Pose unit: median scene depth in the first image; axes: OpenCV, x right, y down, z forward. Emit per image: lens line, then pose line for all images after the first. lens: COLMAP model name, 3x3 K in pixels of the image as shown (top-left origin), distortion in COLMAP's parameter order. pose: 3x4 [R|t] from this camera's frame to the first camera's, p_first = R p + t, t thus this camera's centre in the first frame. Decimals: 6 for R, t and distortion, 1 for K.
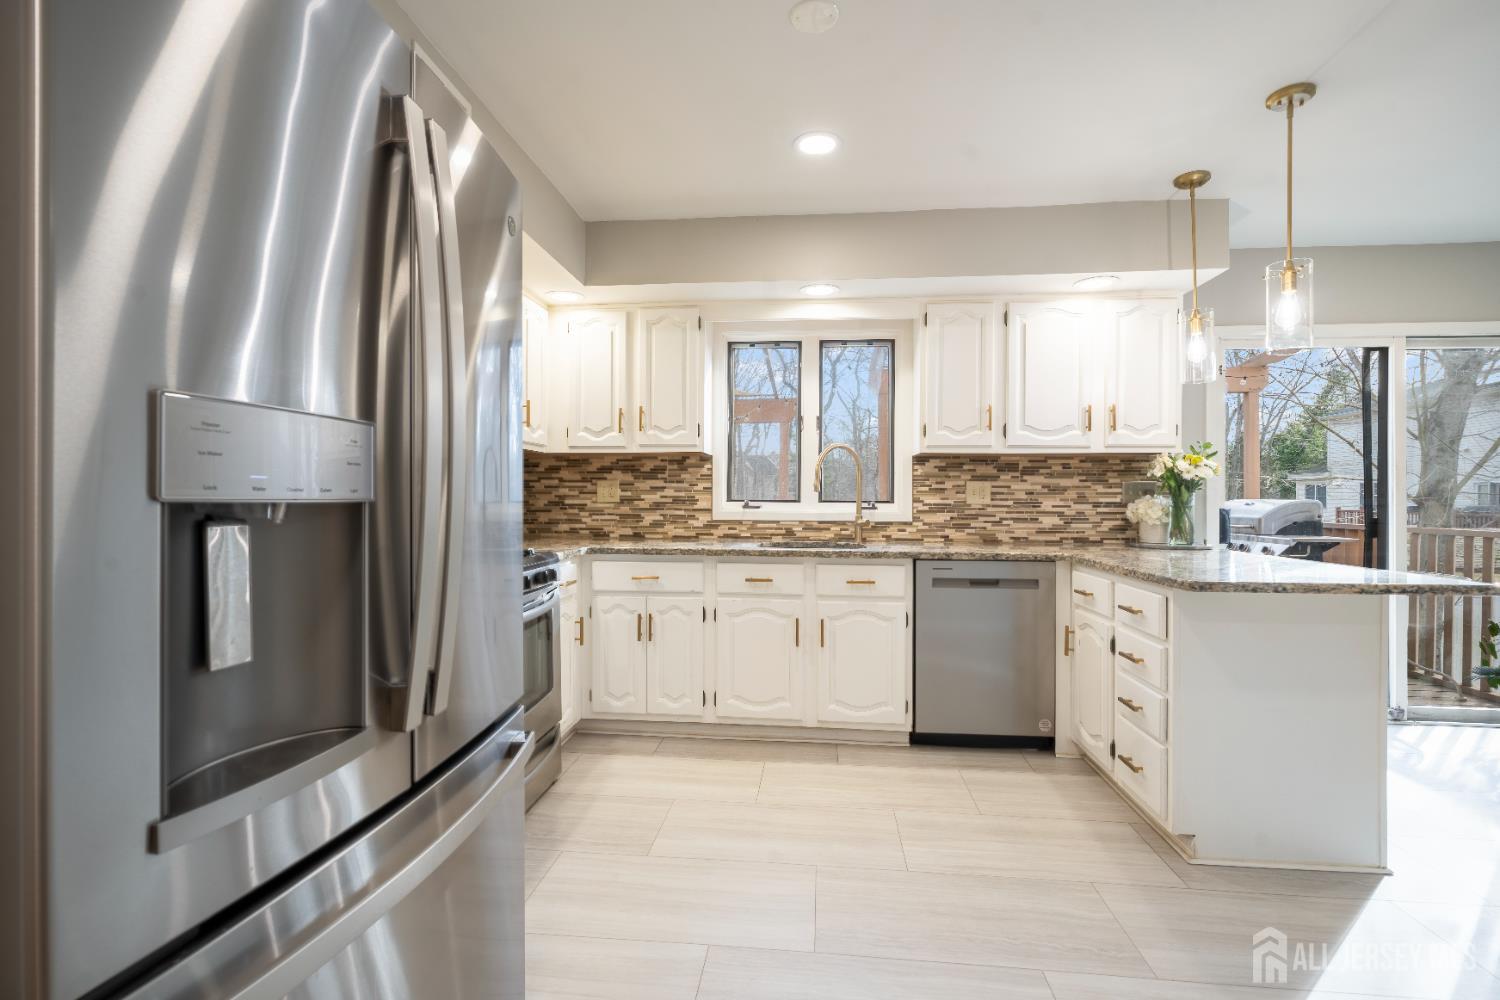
lens RADIAL K [[682.2, 0, 746.7], [0, 682.2, 498.4], [0, 0, 1]] dist [-0.001694, 0.000137]
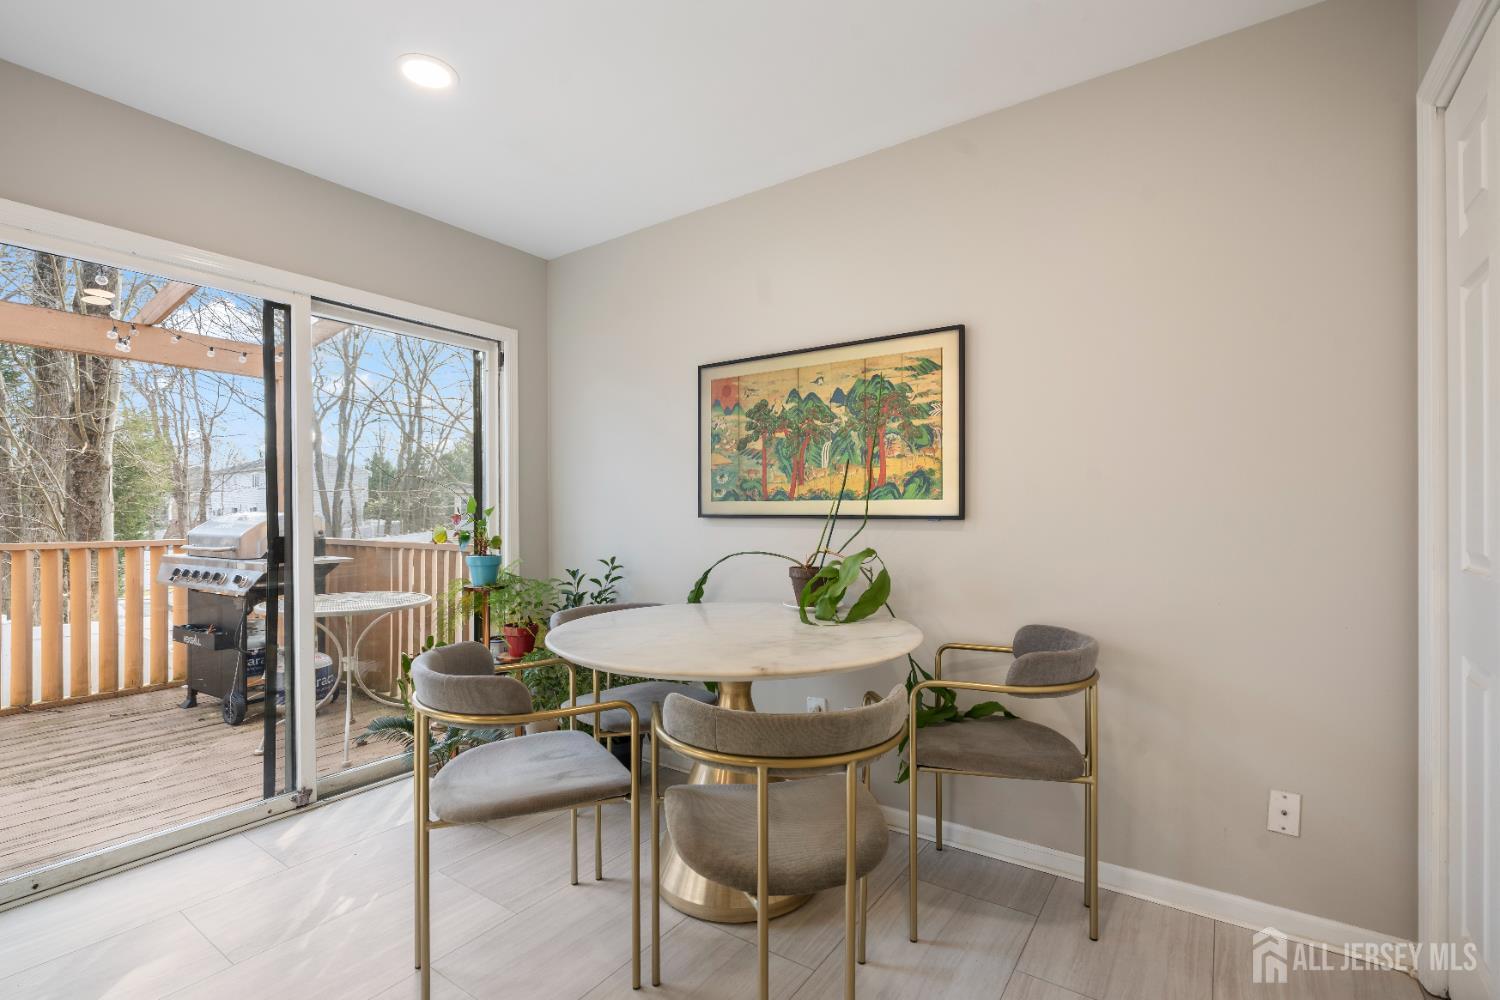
lens RADIAL K [[682.2, 0, 751.7], [0, 682.2, 505.9], [0, 0, 1]] dist [-0.001694, 0.000137]
pose [[0.488330, 0.002084, 0.872656, 0.209444], [0.007175, 0.999954, -0.006403, 0.001953], [-0.872629, 0.009388, 0.488293, 0.077925]]
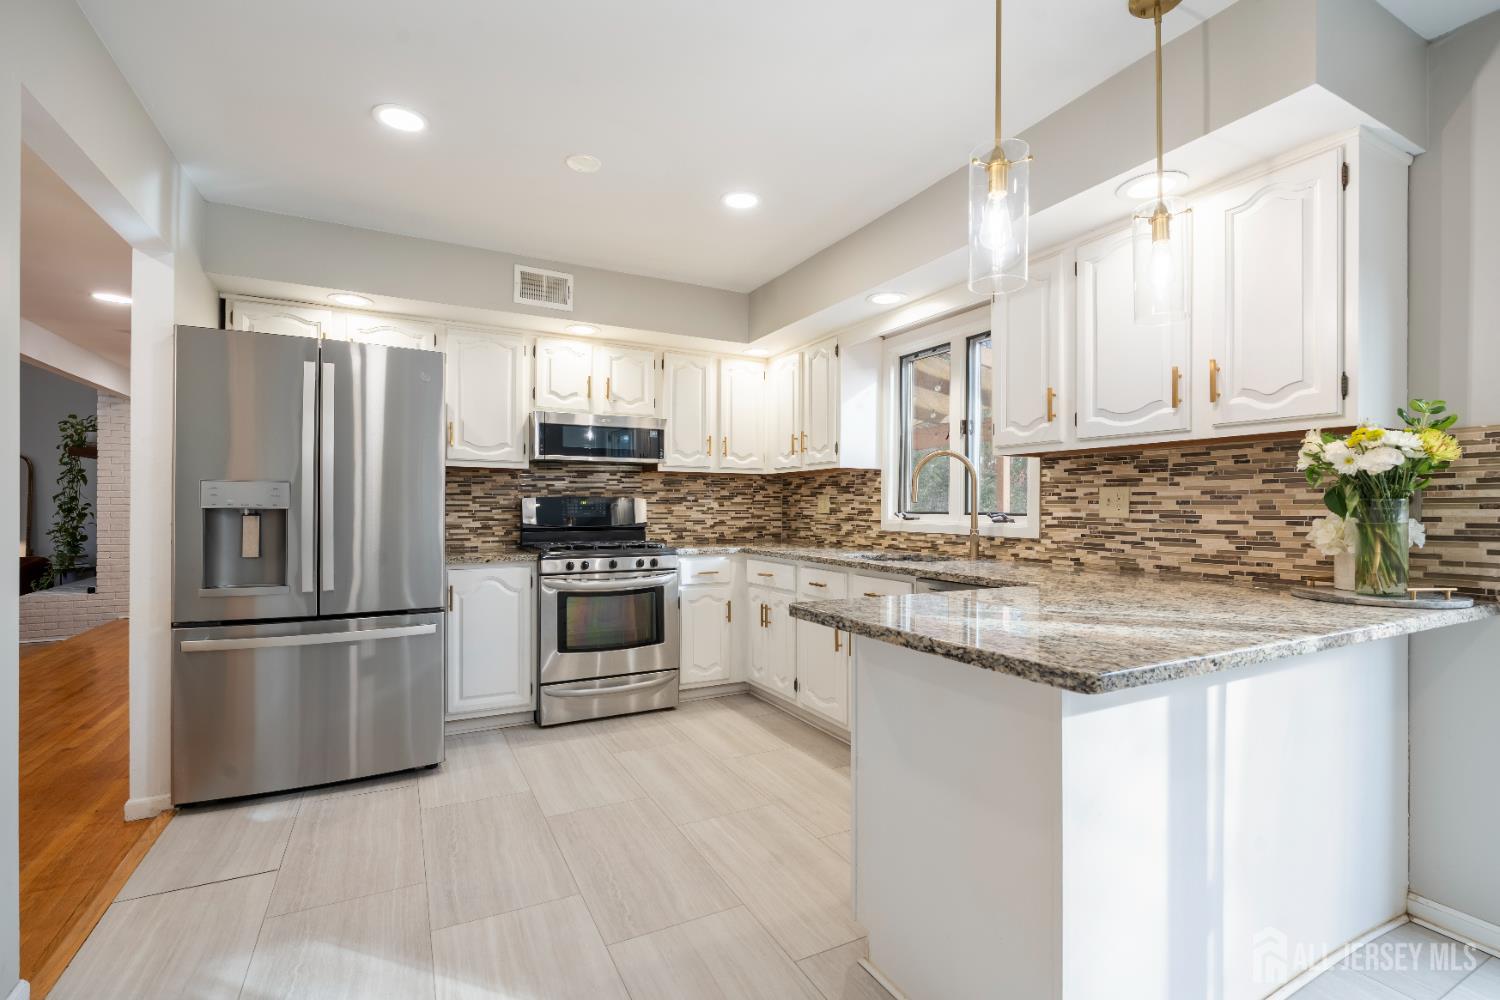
lens RADIAL K [[682.2, 0, 744.3], [0, 682.2, 509.3], [0, 0, 1]] dist [-0.001694, 0.000137]
pose [[0.546905, -0.001008, -0.837194, 0.738141], [-0.003222, 0.999989, -0.003308, 0.002954], [0.837188, 0.004506, 0.546896, 0.261811]]
